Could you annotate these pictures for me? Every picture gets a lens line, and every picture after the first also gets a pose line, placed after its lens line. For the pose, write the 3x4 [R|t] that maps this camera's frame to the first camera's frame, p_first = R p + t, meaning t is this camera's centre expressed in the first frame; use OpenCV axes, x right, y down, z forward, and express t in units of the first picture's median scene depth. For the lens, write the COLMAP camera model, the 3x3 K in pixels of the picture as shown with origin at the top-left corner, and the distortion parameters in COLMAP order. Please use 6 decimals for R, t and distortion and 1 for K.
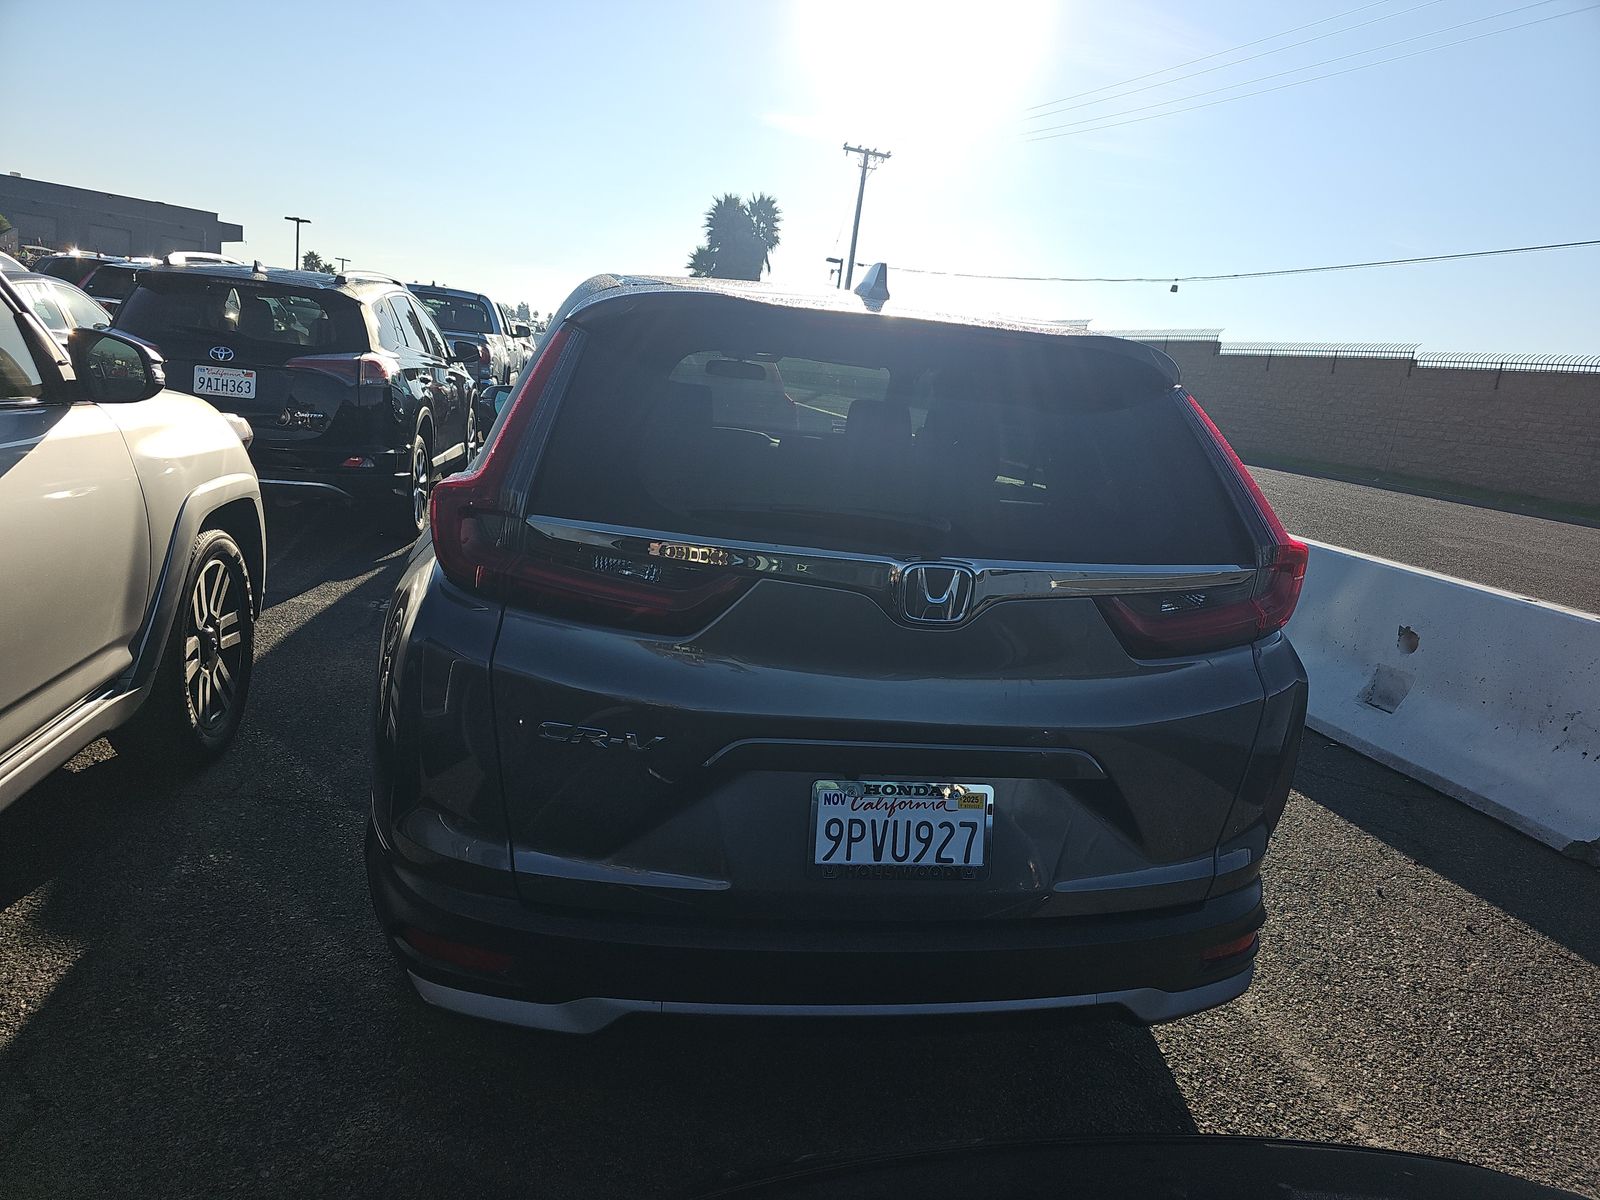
lens RADIAL K [[1046.5, 0, 796.1], [0, 1046.5, 604.3], [0, 0, 1]] dist [0.029833, -0.042837]
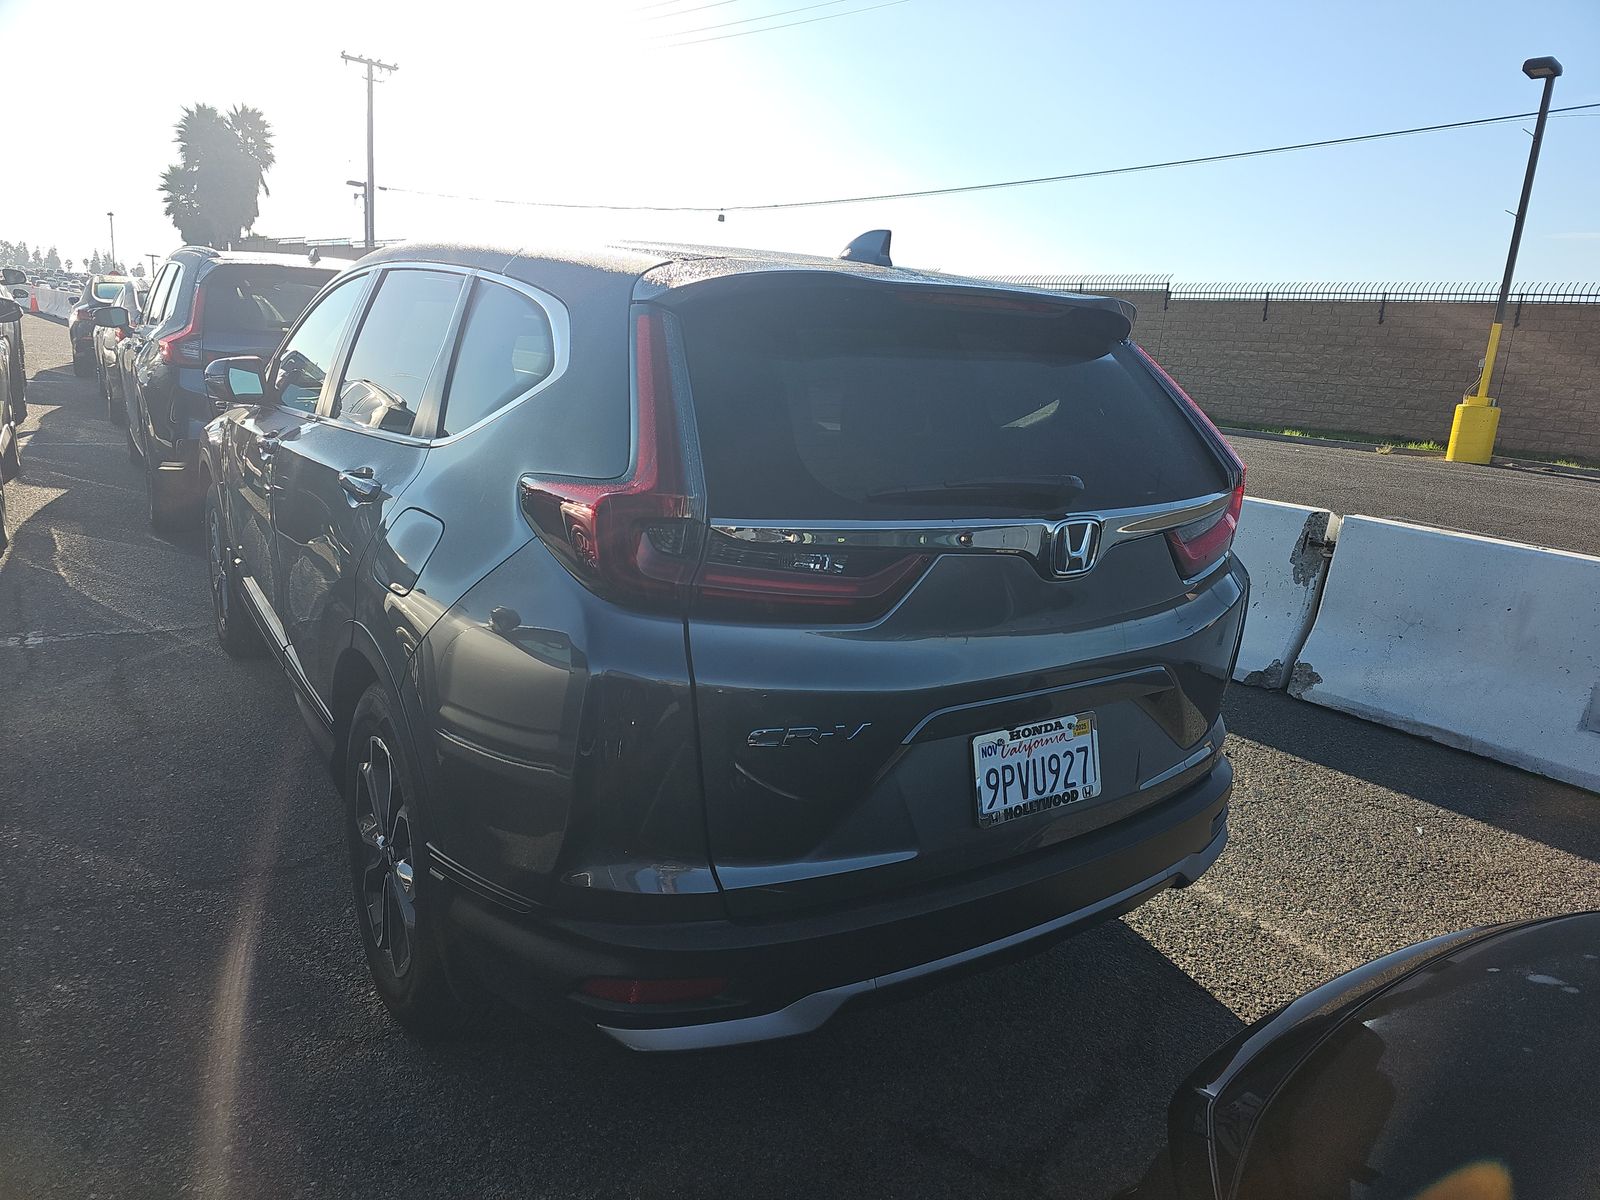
lens RADIAL K [[1046.5, 0, 798.1], [0, 1046.5, 598.6], [0, 0, 1]] dist [0.029833, -0.042837]
pose [[0.907318, -0.143353, 0.395251, -0.530231], [0.119693, 0.989249, 0.084027, -0.078268], [-0.403047, -0.028930, 0.914722, 0.109157]]
